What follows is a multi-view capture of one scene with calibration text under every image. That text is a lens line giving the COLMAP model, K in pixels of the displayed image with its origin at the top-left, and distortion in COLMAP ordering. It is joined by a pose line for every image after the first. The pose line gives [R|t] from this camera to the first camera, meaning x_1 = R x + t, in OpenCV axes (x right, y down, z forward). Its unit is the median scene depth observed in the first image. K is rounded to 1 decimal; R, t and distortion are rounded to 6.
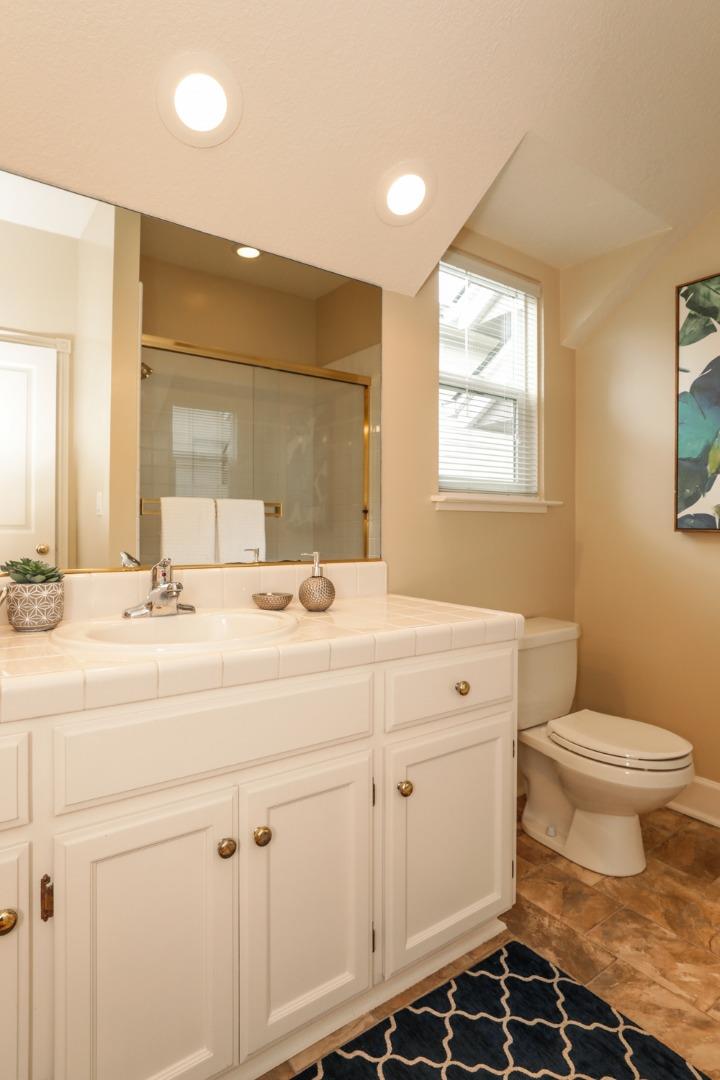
lens RADIAL K [[606.4, 0, 360.8], [0, 606.4, 533.3], [0, 0, 1]] dist [-0.017906, 0.003278]
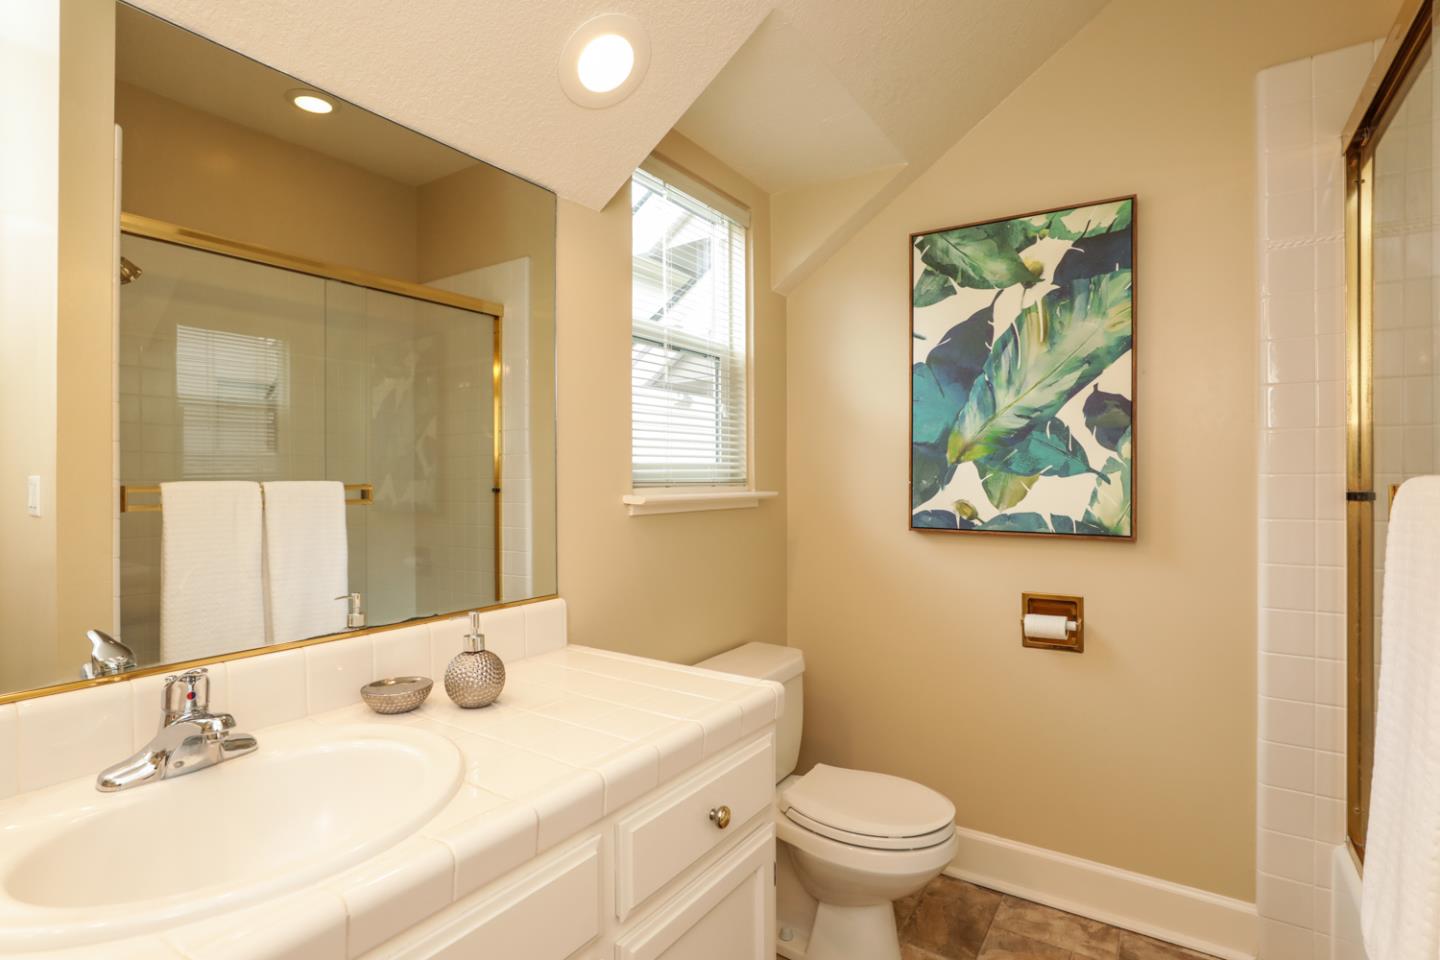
lens RADIAL K [[724.3, 0, 719.6], [0, 724.3, 481.8], [0, 0, 1]] dist [-0.022086, 0.004815]
pose [[0.937208, -0.009470, 0.348642, -0.069755], [0.008556, 0.999955, 0.004160, -0.076772], [-0.348666, -0.000916, 0.937247, 0.162153]]
